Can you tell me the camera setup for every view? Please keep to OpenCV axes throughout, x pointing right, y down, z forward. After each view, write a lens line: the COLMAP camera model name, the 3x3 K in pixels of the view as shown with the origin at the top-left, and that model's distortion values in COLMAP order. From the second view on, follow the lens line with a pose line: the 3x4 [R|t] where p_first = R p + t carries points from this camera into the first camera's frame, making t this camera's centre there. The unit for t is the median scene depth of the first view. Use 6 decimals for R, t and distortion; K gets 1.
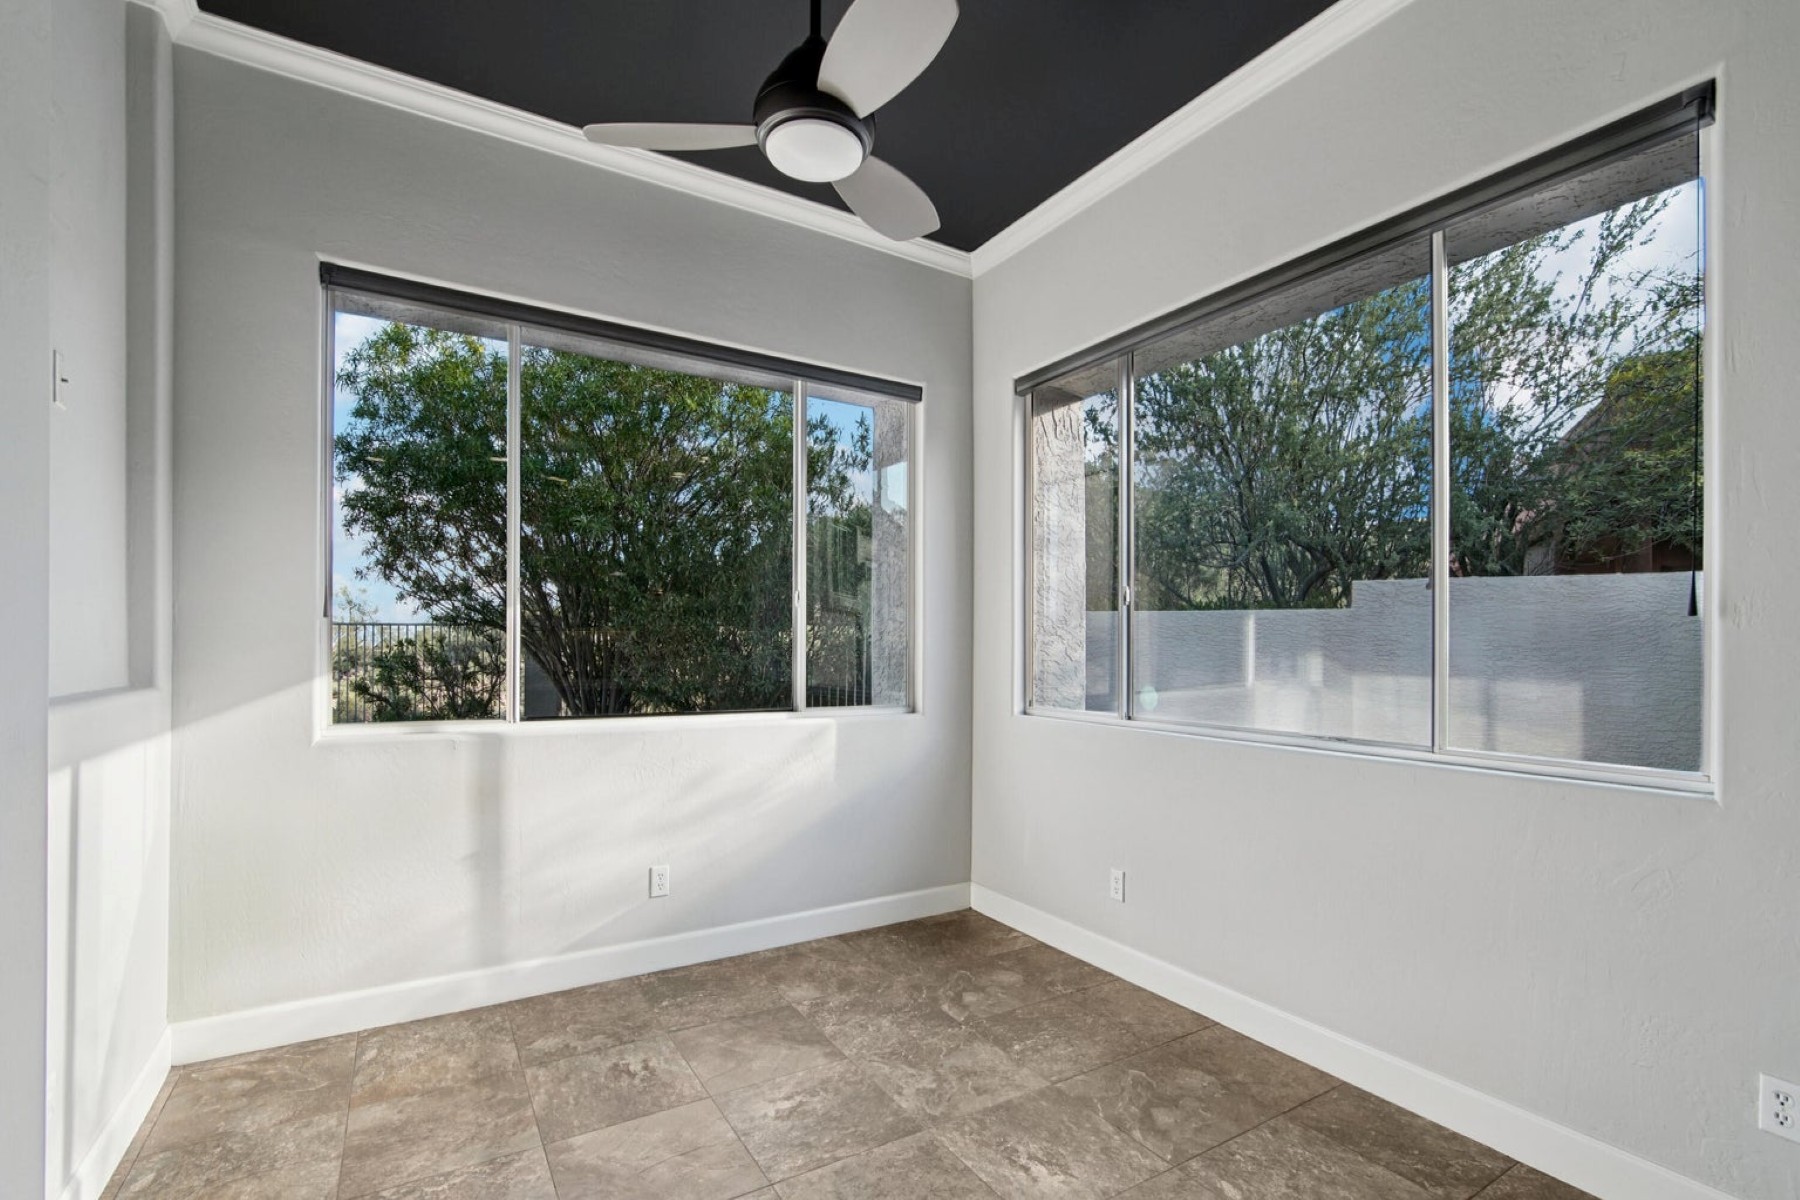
lens RADIAL K [[816.0, 0, 891.2], [0, 816.0, 644.1], [0, 0, 1]] dist [-0.013876, 0.000359]
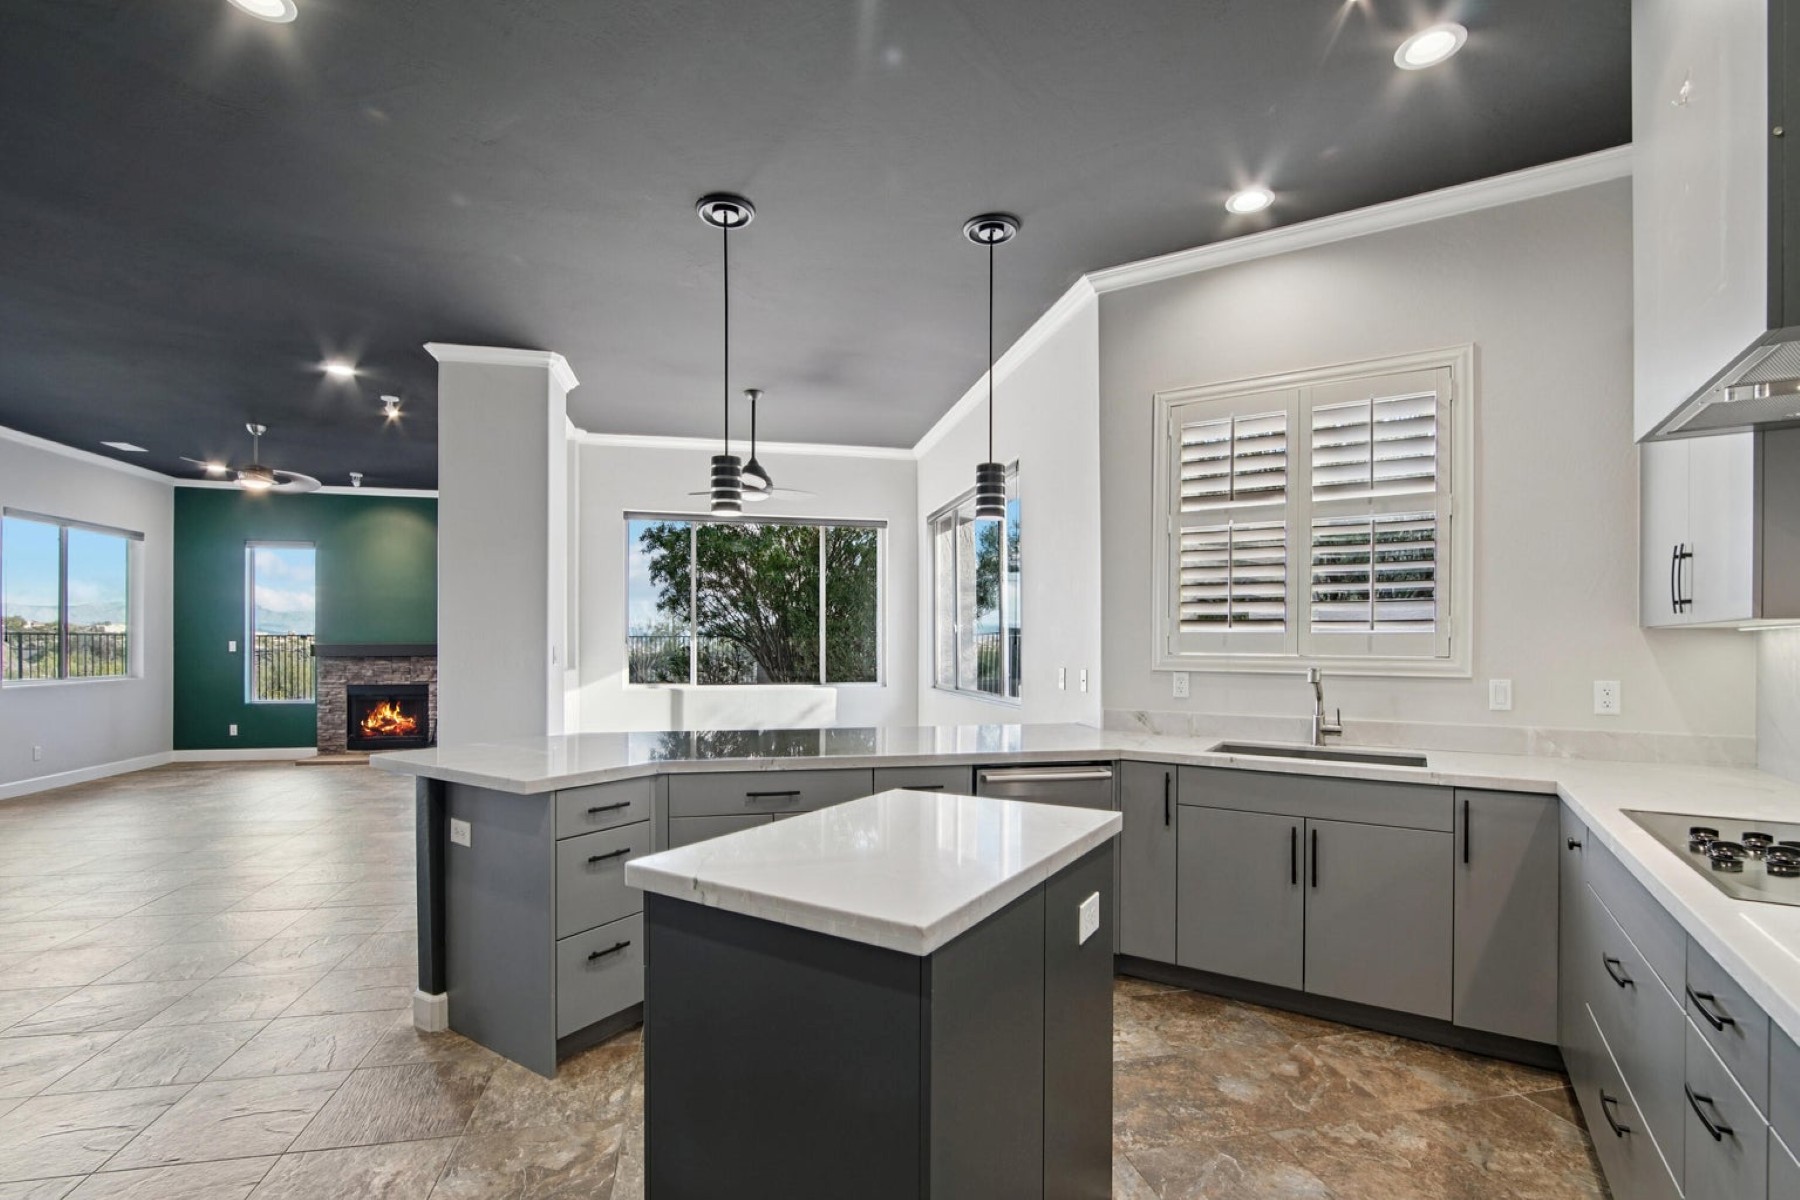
lens RADIAL K [[816.0, 0, 891.2], [0, 816.0, 644.1], [0, 0, 1]] dist [-0.013876, 0.000359]
pose [[0.943509, -0.004358, -0.331318, 0.734198], [0.006235, 0.999970, 0.004604, -0.028910], [0.331288, -0.006409, 0.943508, -0.897471]]
